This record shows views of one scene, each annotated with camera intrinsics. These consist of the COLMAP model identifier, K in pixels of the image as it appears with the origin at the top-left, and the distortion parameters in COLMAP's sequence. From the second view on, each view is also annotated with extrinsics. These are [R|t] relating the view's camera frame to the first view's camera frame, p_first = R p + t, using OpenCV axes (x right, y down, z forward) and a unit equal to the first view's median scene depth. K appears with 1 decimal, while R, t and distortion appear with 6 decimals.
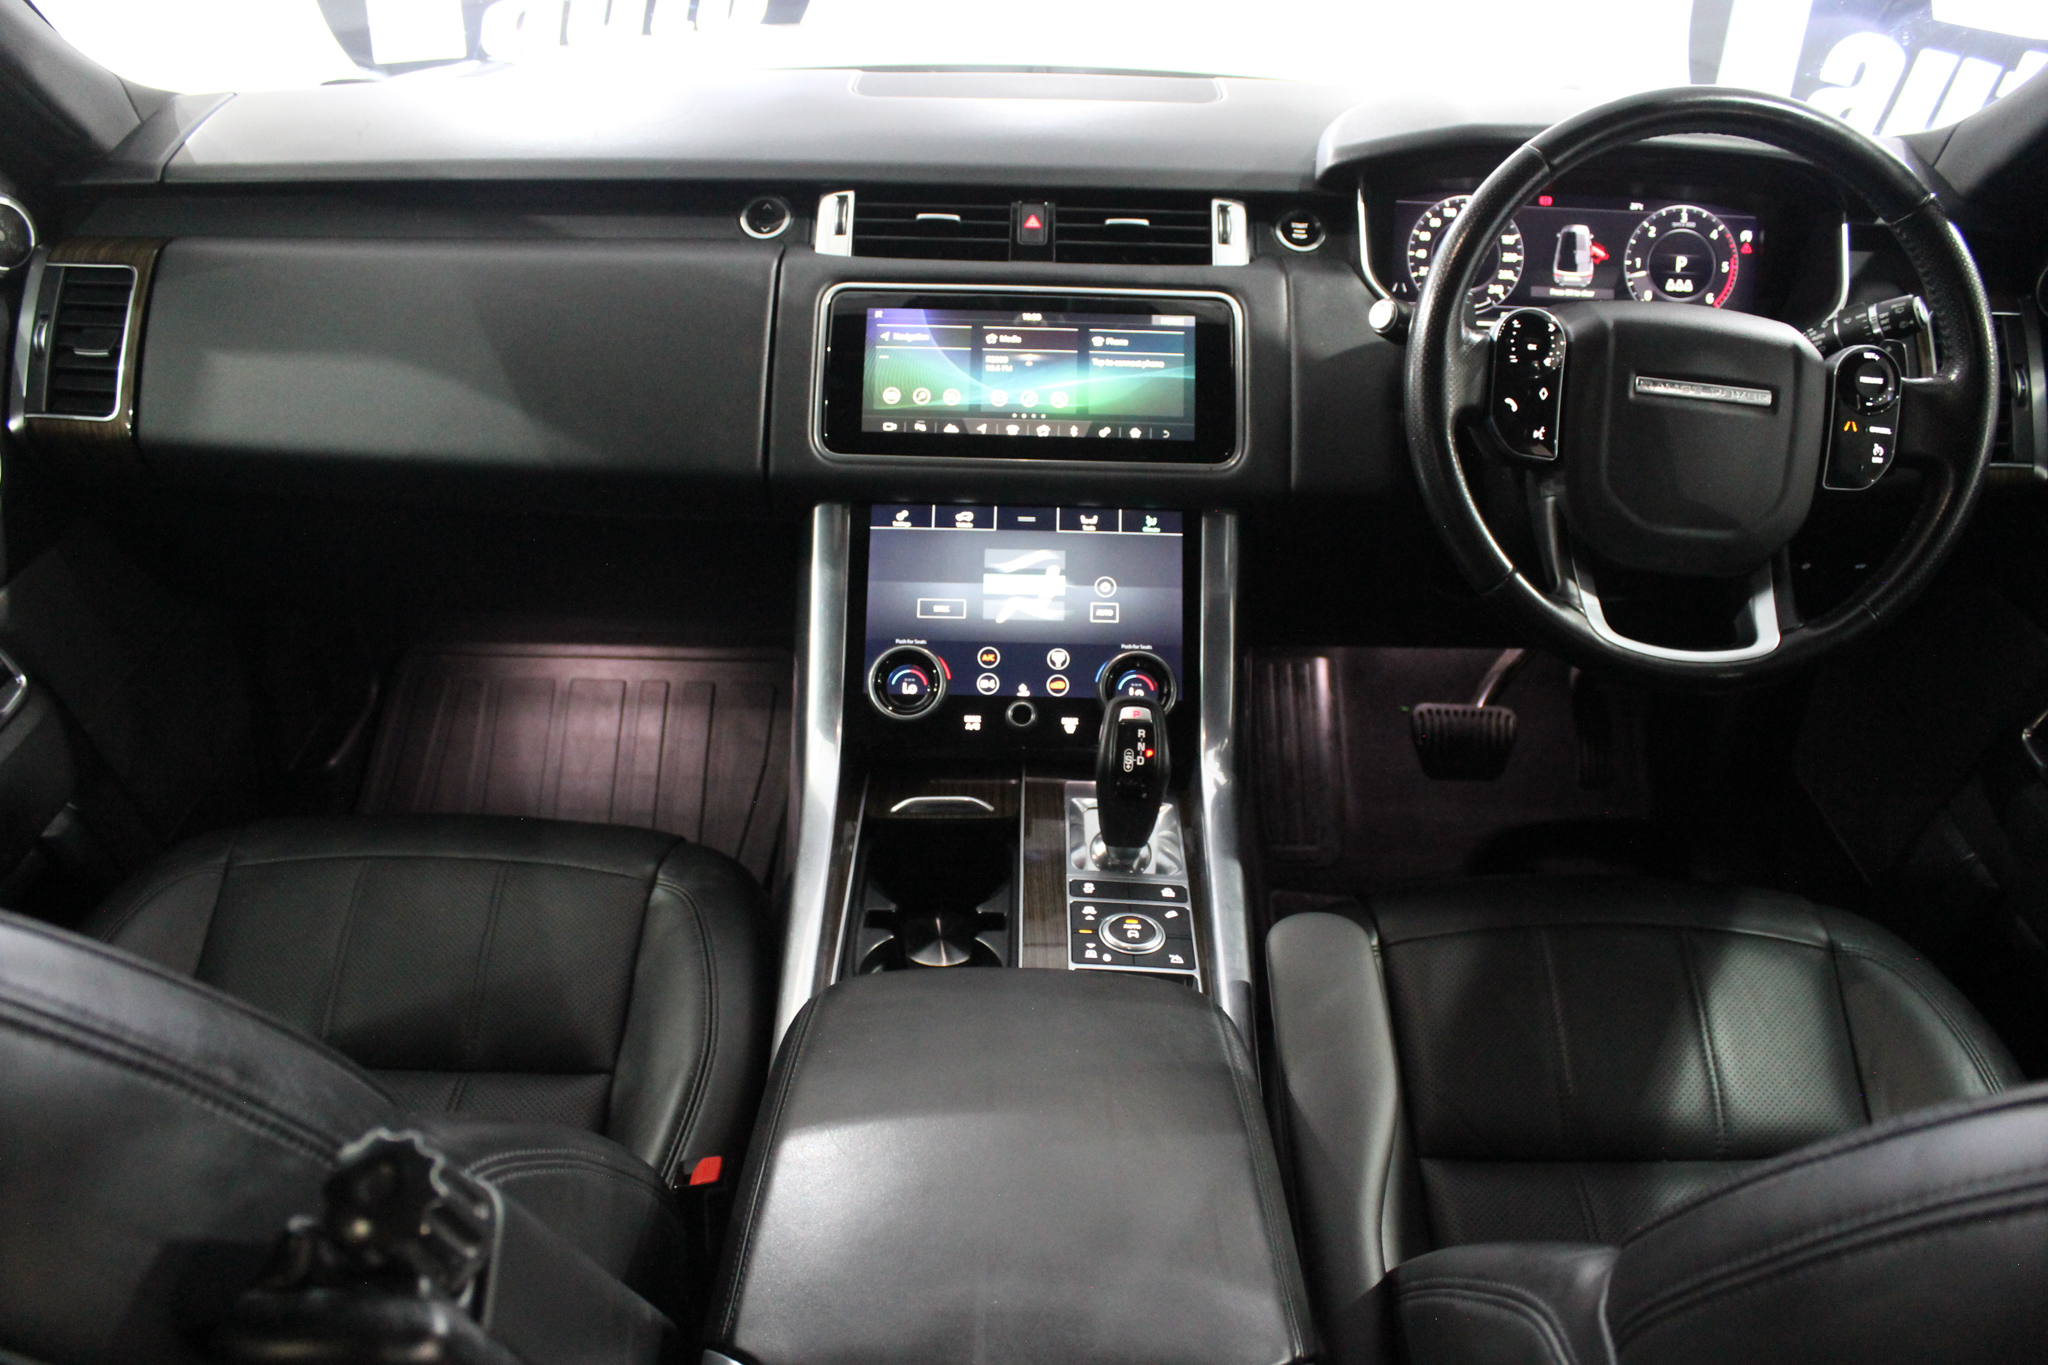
lens RADIAL K [[1699.4, 0, 1024.0], [0, 1699.4, 682.5], [0, 0, 1]] dist [-0.170944, 0.142283]
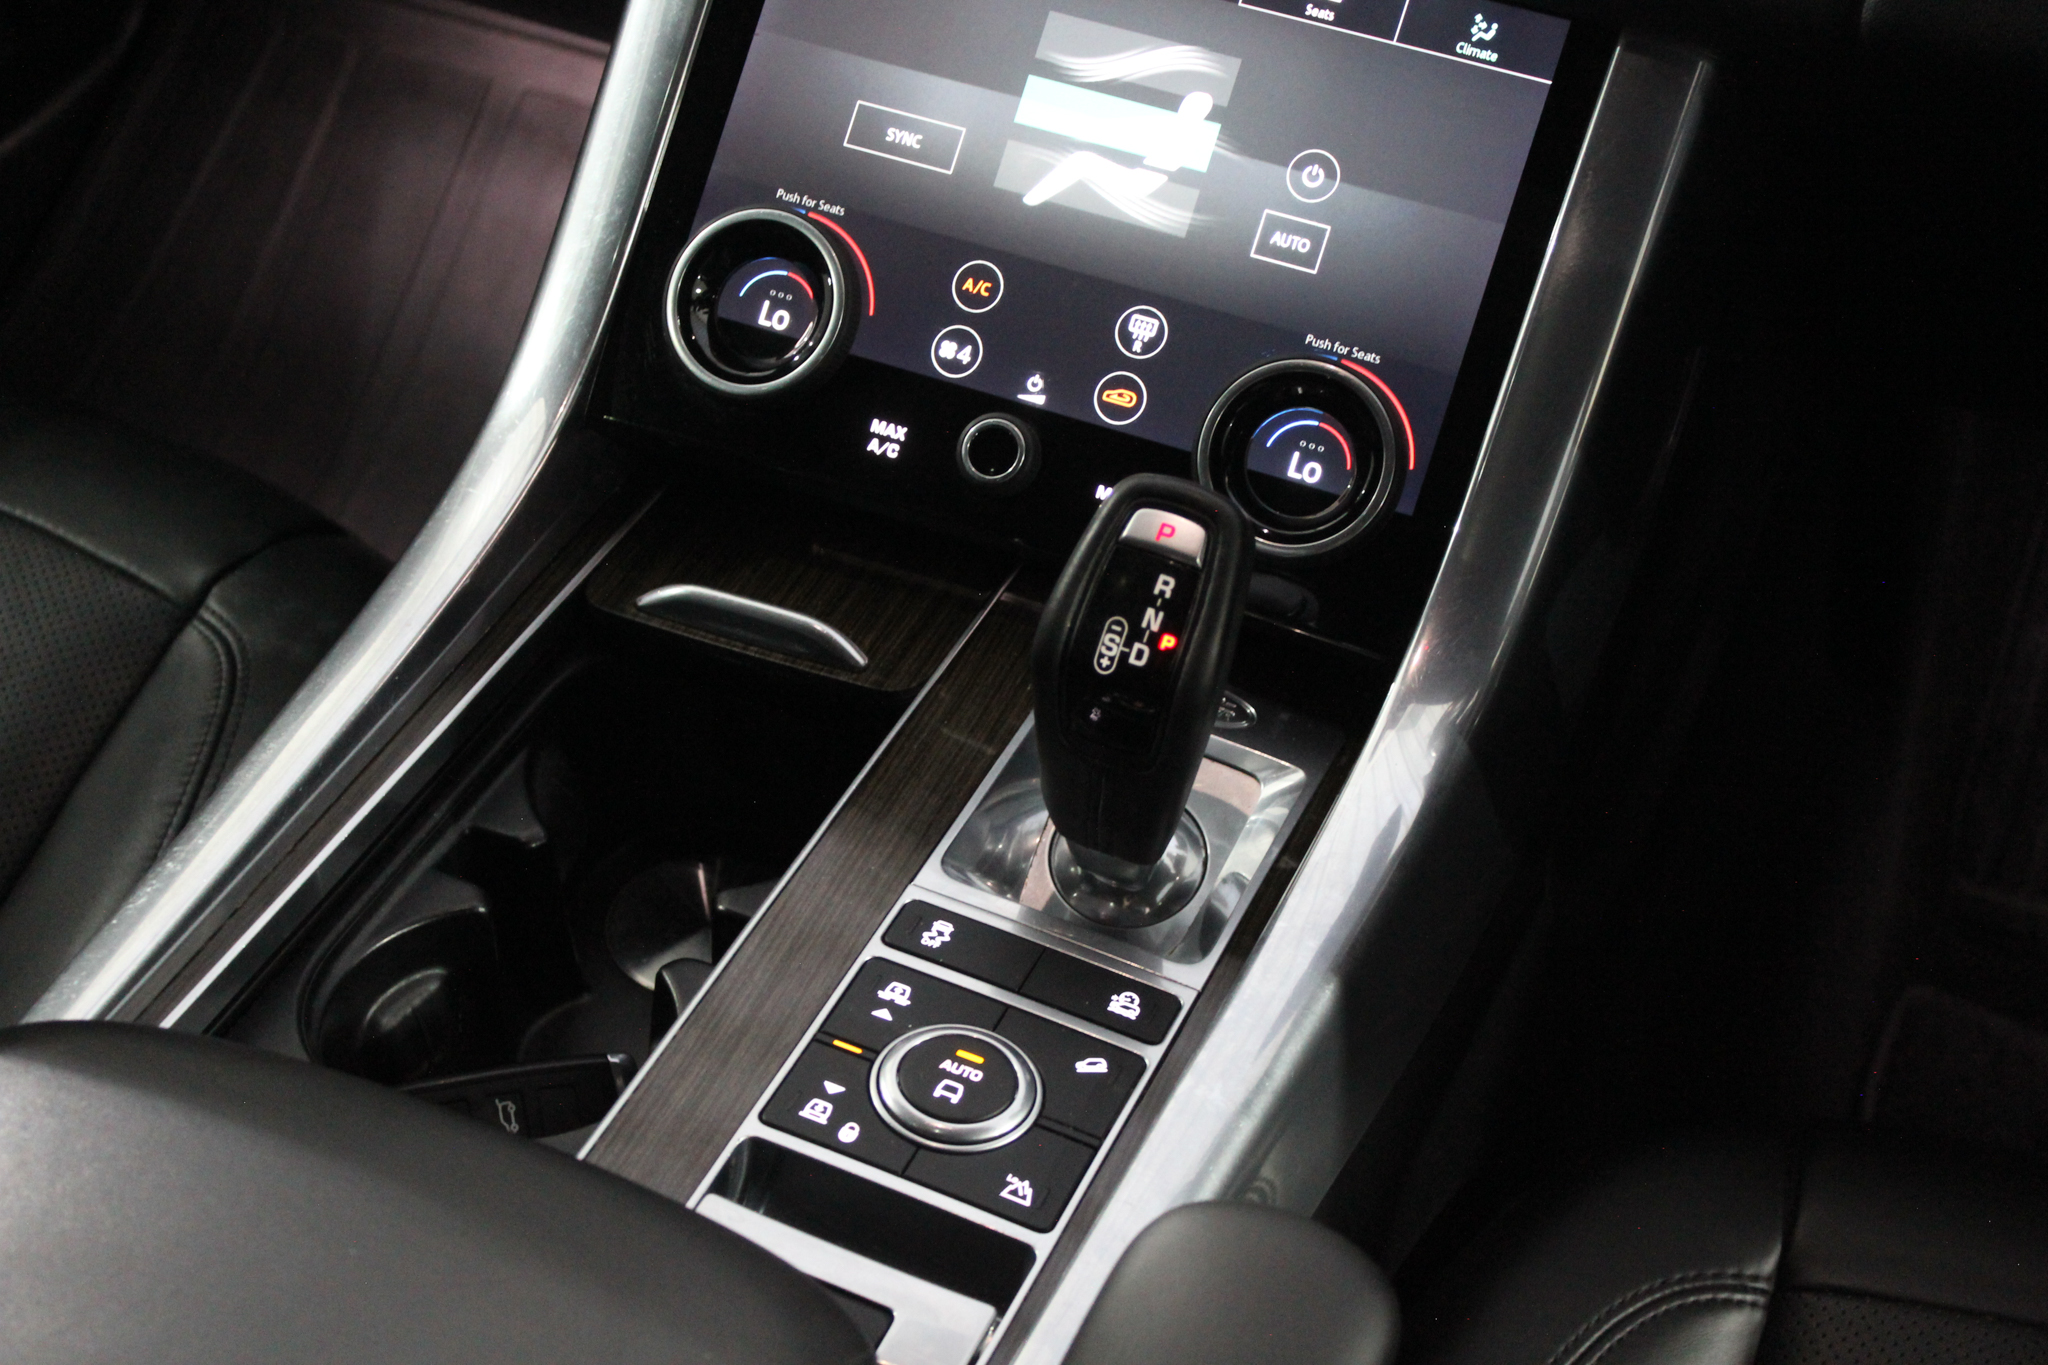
lens RADIAL K [[3467.6, 0, 1024.0], [0, 3467.6, 682.5], [0, 0, 1]] dist [0.001531, 0.040136]
pose [[0.923127, 0.264681, -0.278893, 0.233279], [-0.218737, 0.958045, 0.185211, -0.076582], [0.316214, -0.109969, 0.942293, 0.229214]]
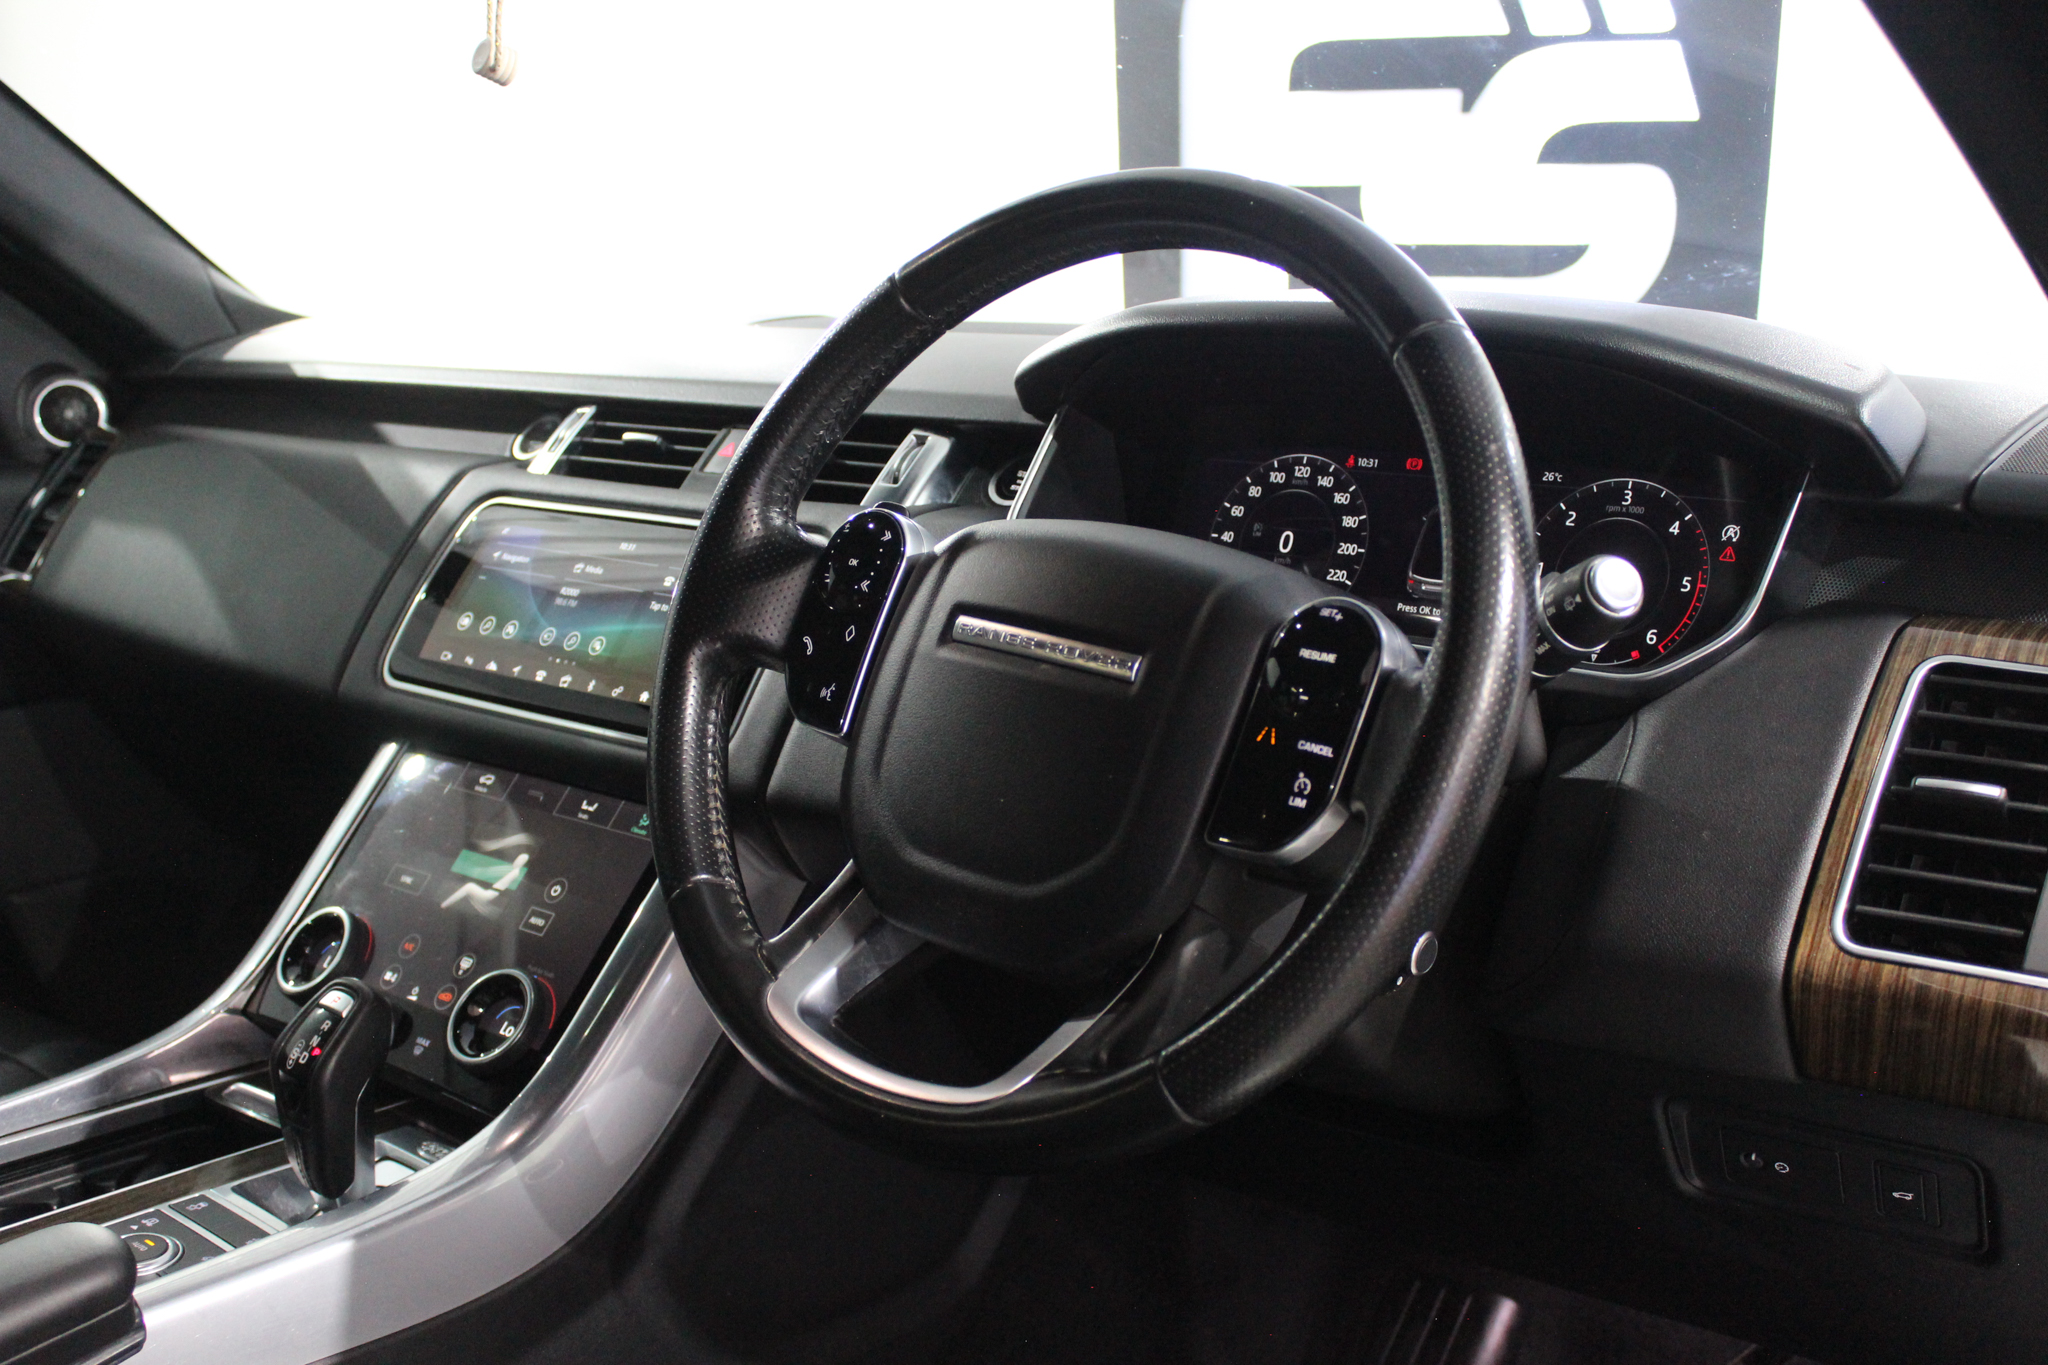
lens RADIAL K [[2213.4, 0, 992.8], [0, 2213.4, 676.6], [0, 0, 1]] dist [-0.126999, 0.228812]
pose [[0.772825, 0.104425, -0.625968, 0.773647], [-0.301189, 0.928558, -0.216947, 0.007525], [0.558593, 0.356197, 0.749065, 0.354482]]
